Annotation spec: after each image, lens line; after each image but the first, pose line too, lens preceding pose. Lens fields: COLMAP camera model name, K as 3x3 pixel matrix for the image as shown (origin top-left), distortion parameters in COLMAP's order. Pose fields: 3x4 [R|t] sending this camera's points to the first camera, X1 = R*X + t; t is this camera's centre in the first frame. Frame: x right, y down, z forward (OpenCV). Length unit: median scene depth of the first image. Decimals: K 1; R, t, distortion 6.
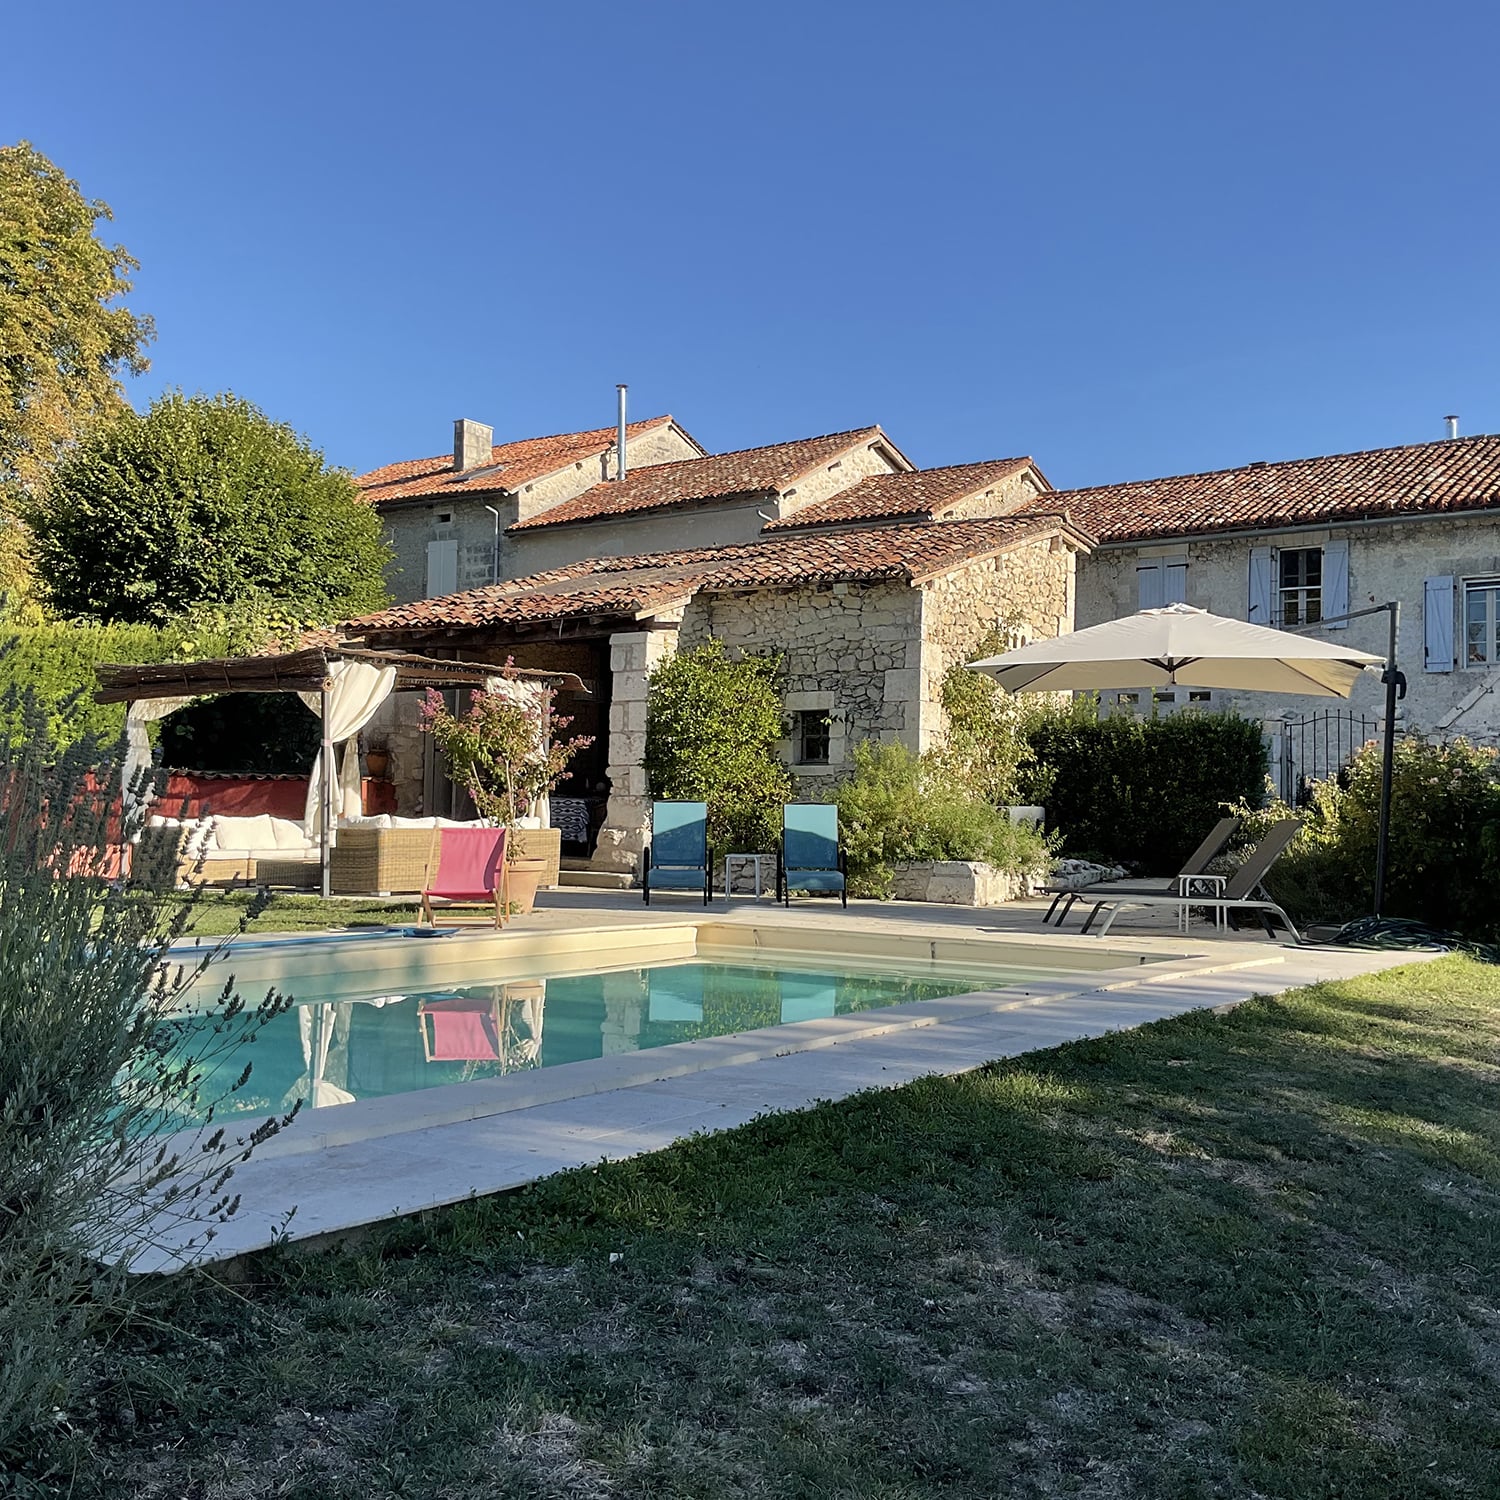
lens RADIAL K [[1595.7, 0, 736.8], [0, 1595.7, 755.7], [0, 0, 1]] dist [0.028138, 0.000000]
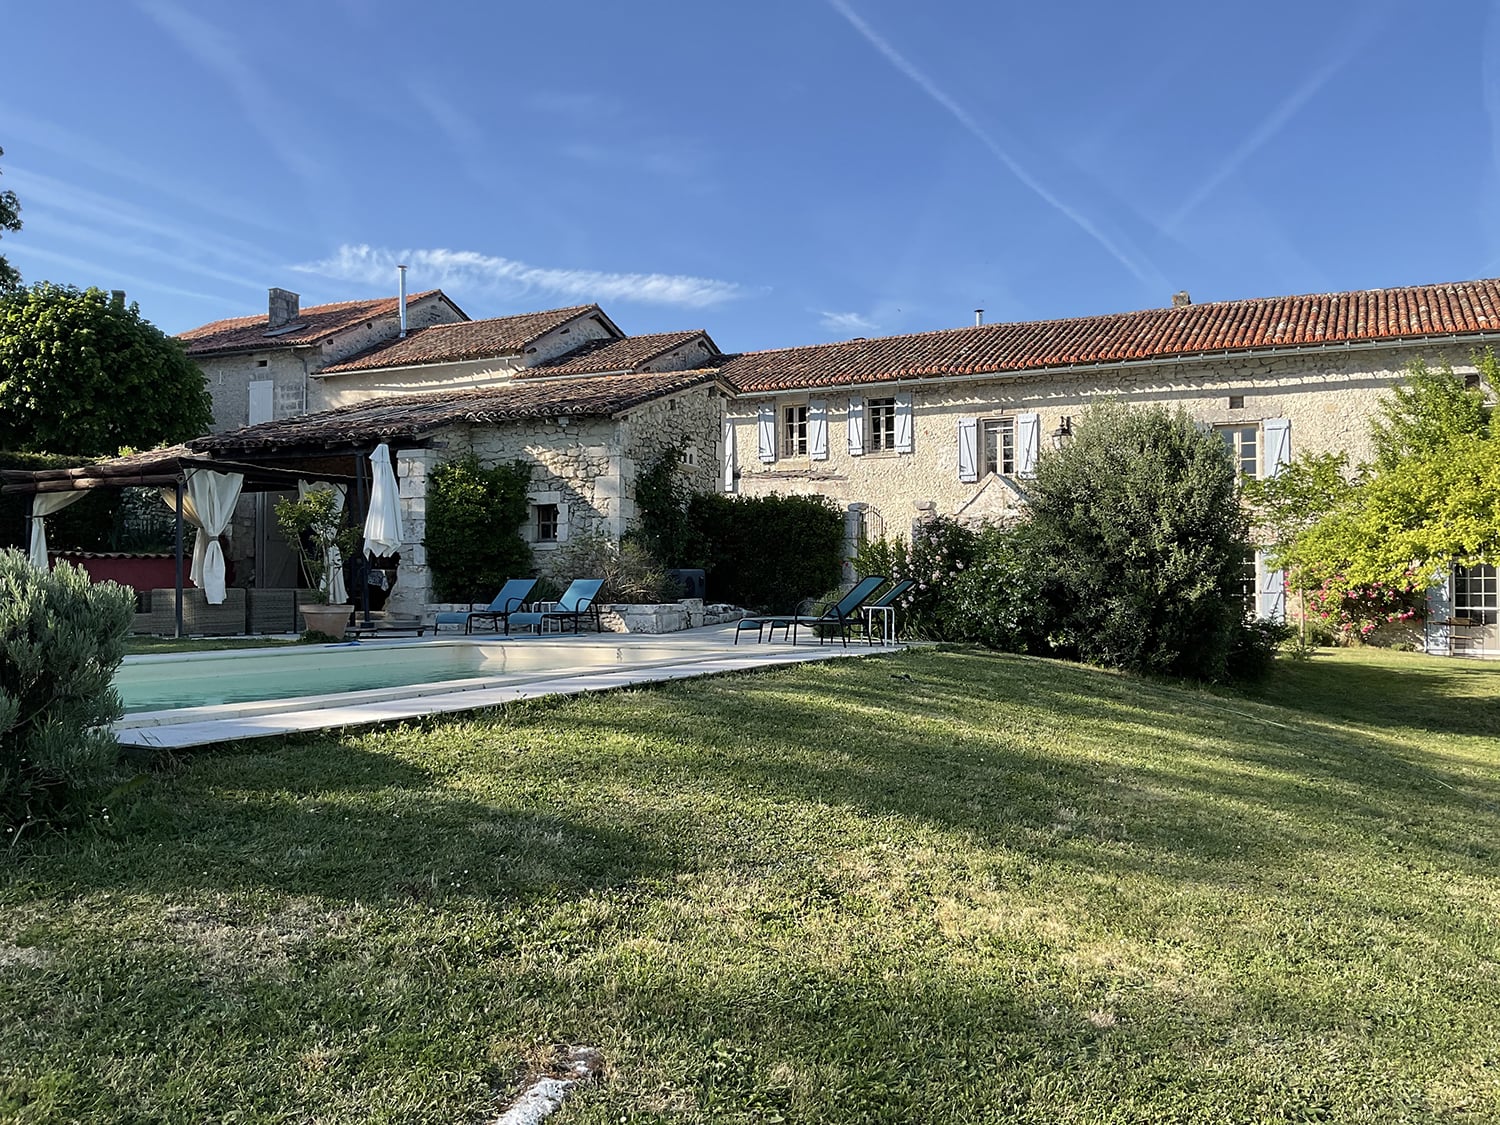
lens RADIAL K [[1213.0, 0, 744.0], [0, 1213.0, 567.5], [0, 0, 1]] dist [0.046291, -0.114183]
pose [[0.979977, -0.012603, 0.198713, 0.004273], [0.009846, 0.999841, 0.014855, 0.013435], [-0.198869, -0.012601, 0.979945, -0.108359]]
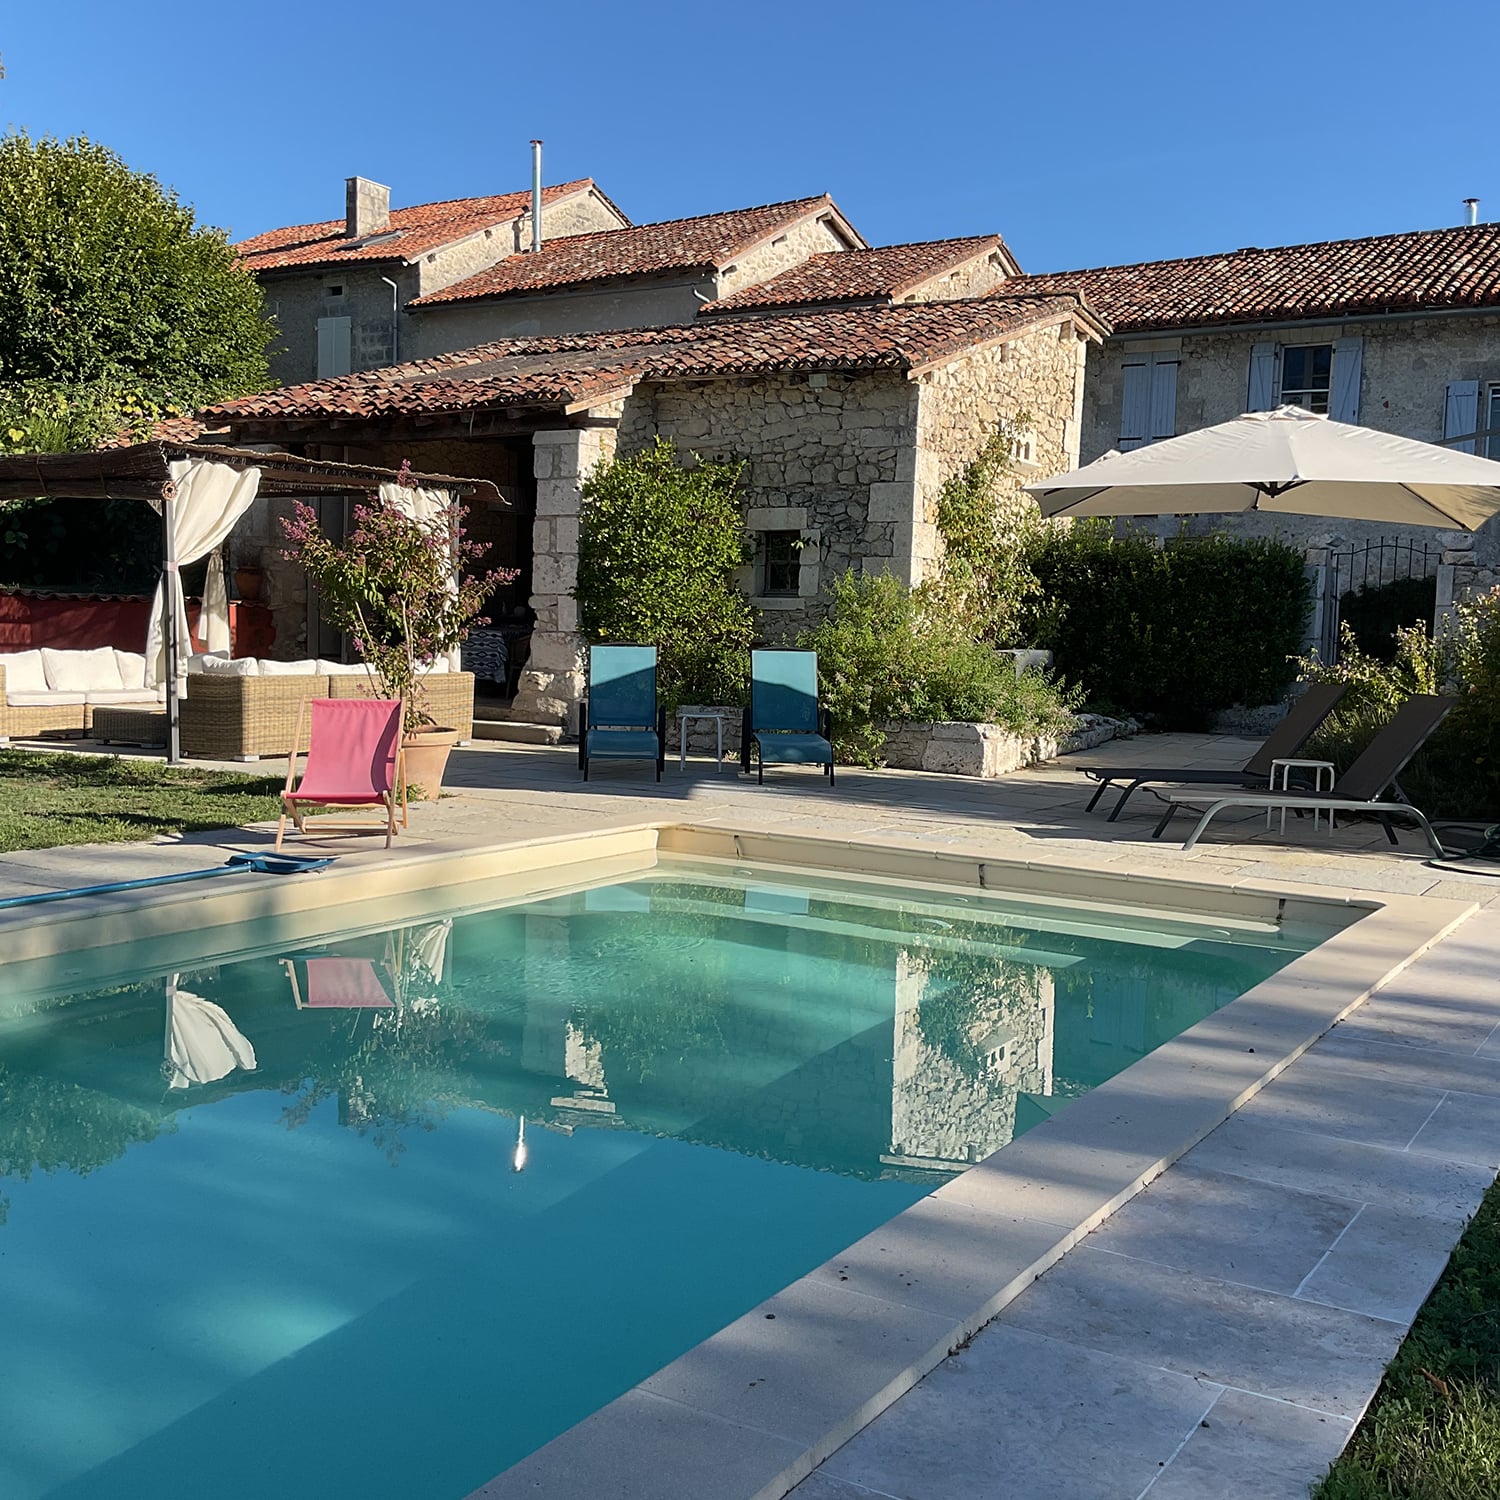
lens RADIAL K [[1595.7, 0, 747.7], [0, 1595.7, 750.9], [0, 0, 1]] dist [0.028138, 0.000000]
pose [[0.997994, 0.006492, 0.062970, -0.019474], [-0.014125, 0.992487, 0.121532, -0.014462], [-0.061708, -0.122178, 0.990588, 0.159792]]
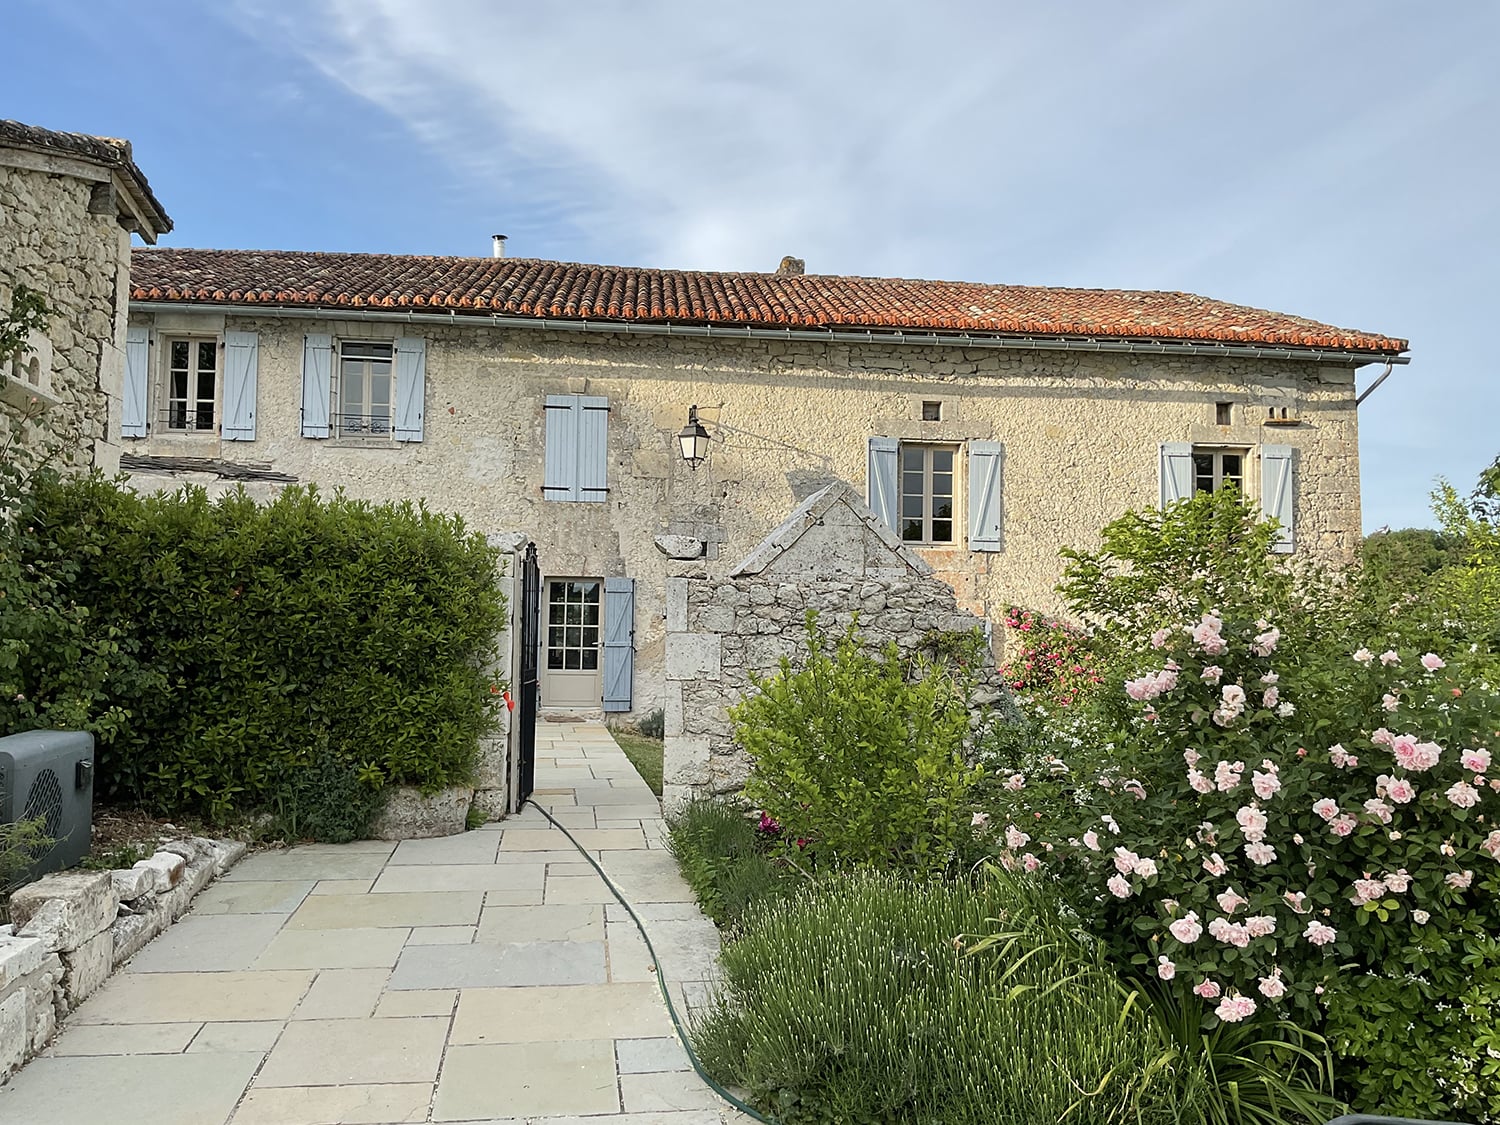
lens RADIAL K [[1213.0, 0, 747.5], [0, 1213.0, 567.3], [0, 0, 1]] dist [0.046291, -0.114183]
pose [[0.717726, 0.026642, 0.695816, 0.081635], [-0.024321, 0.999617, -0.013188, -0.012762], [-0.695901, -0.007457, 0.718099, 0.595231]]
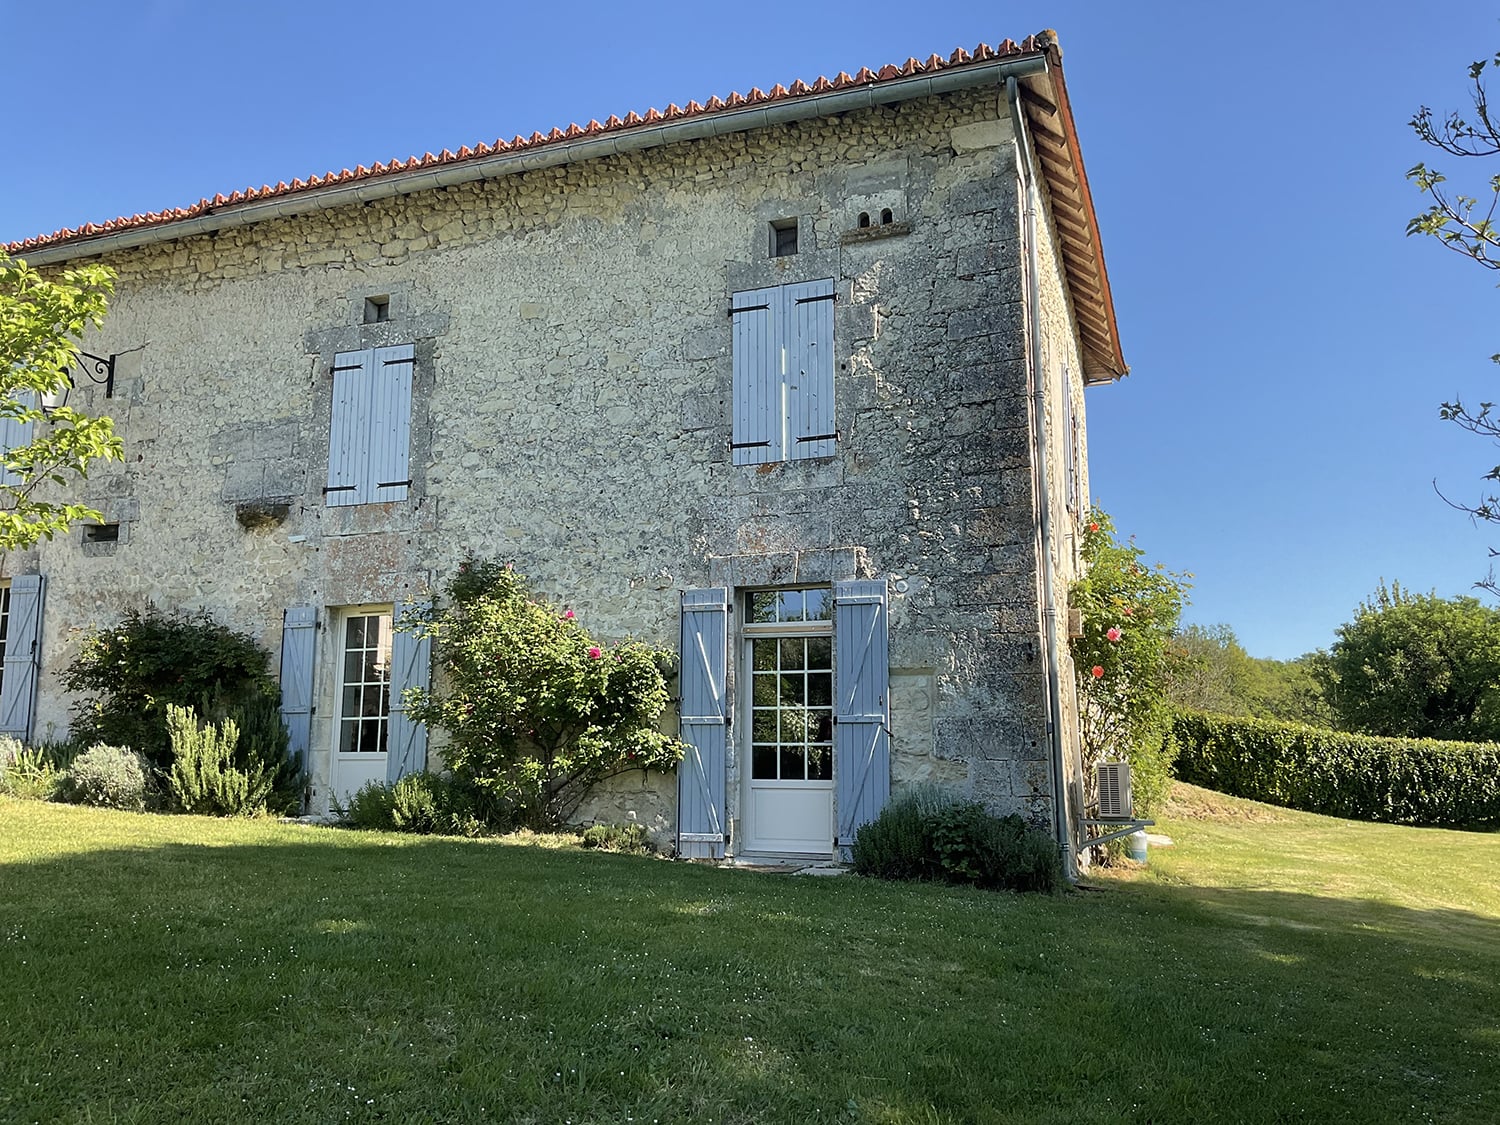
lens RADIAL K [[1213.0, 0, 748.9], [0, 1213.0, 558.4], [0, 0, 1]] dist [0.046291, -0.114183]
pose [[0.952690, 0.030599, 0.302399, 0.864450], [0.006681, 0.992571, -0.121483, 0.069378], [-0.303869, 0.117756, 0.945408, 0.497376]]
